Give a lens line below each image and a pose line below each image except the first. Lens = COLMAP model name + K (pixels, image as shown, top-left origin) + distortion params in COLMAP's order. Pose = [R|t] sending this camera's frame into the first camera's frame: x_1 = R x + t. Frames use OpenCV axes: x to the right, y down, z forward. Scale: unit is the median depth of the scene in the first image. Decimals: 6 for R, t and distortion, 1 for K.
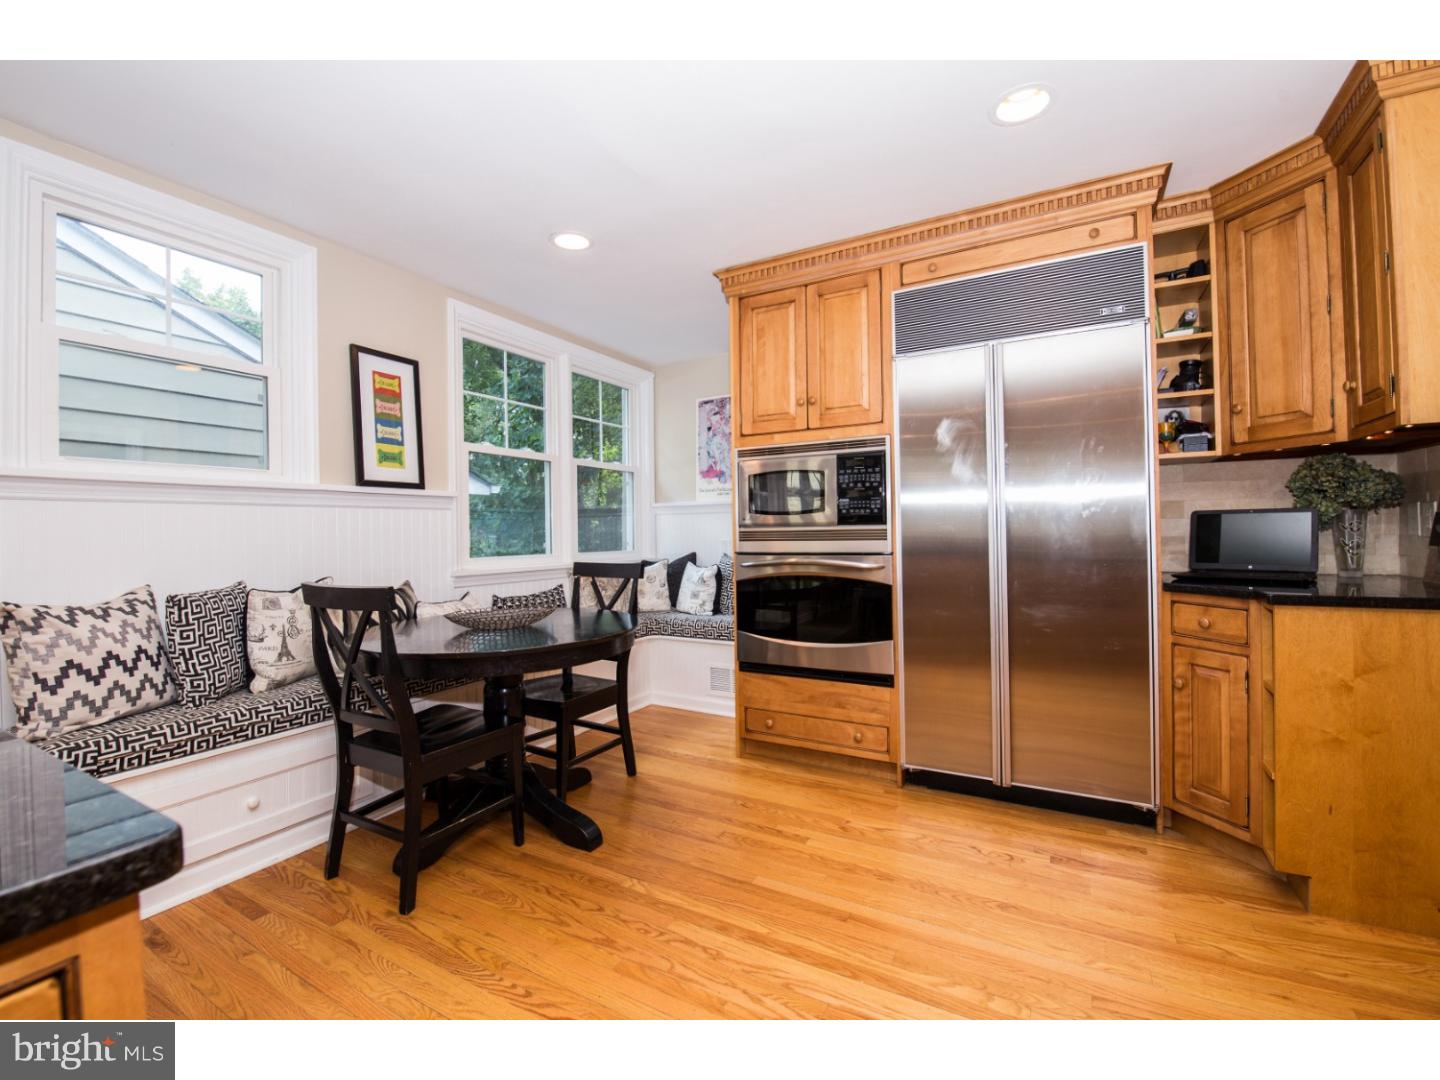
lens RADIAL K [[626.7, 0, 721.5], [0, 626.7, 522.9], [0, 0, 1]] dist [-0.004264, -0.000558]
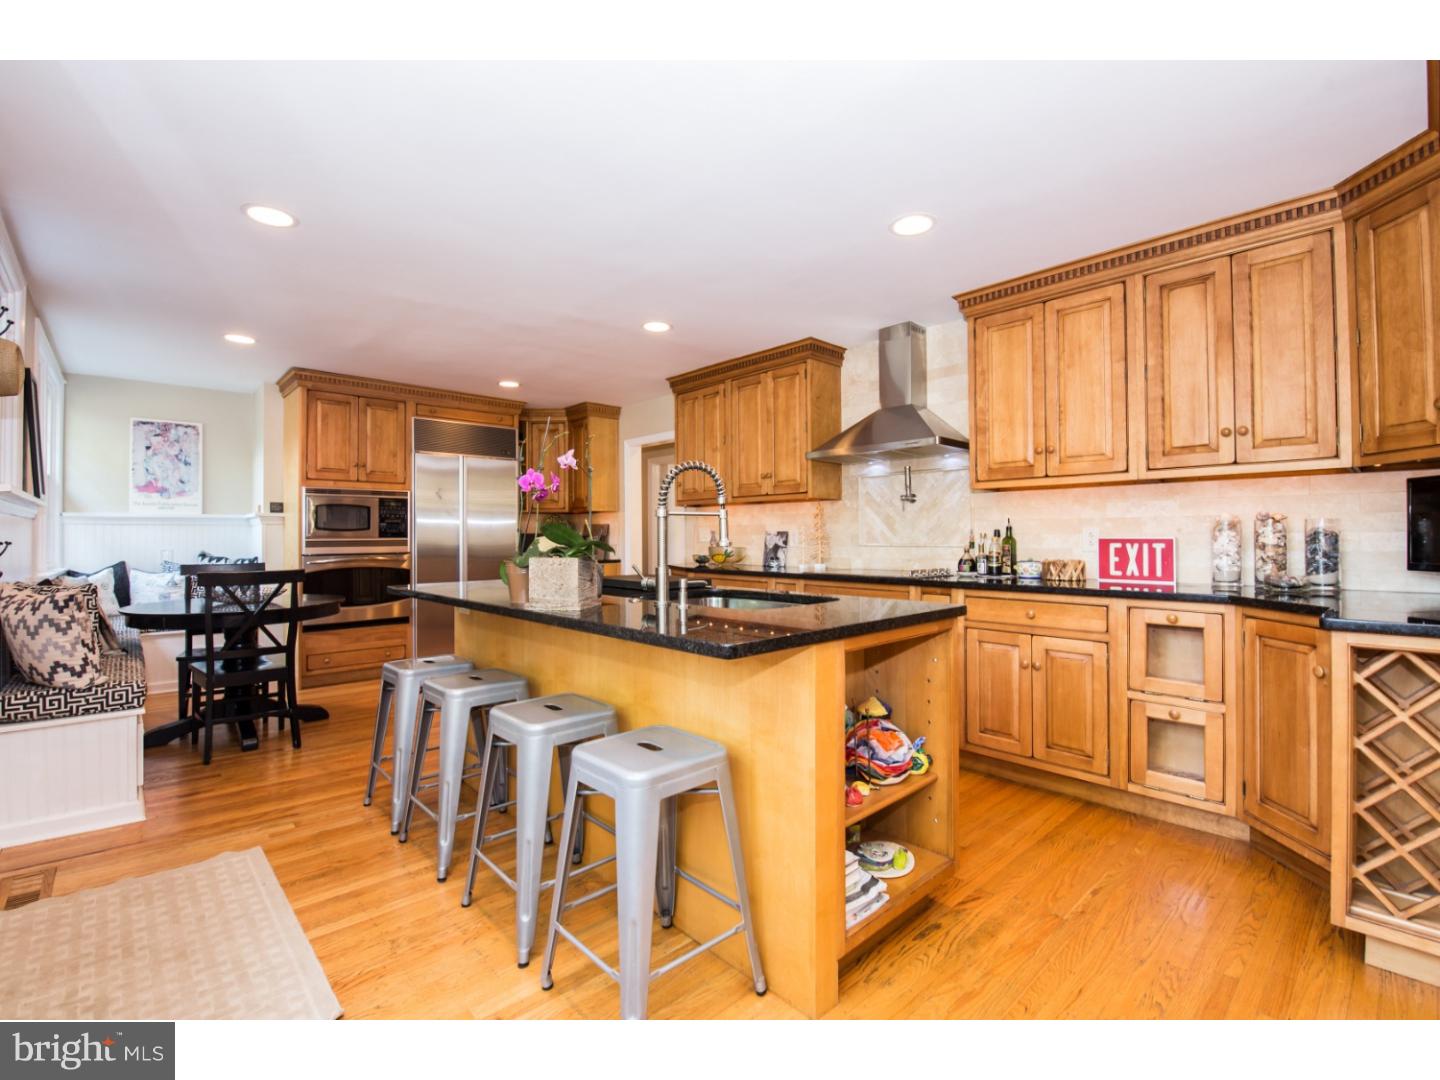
lens RADIAL K [[626.7, 0, 721.5], [0, 626.7, 522.9], [0, 0, 1]] dist [-0.004264, -0.000558]
pose [[0.321895, 0.028425, 0.946349, -1.158263], [-0.012571, 0.999589, -0.025749, -0.004408], [-0.946692, -0.003608, 0.322120, -0.488777]]
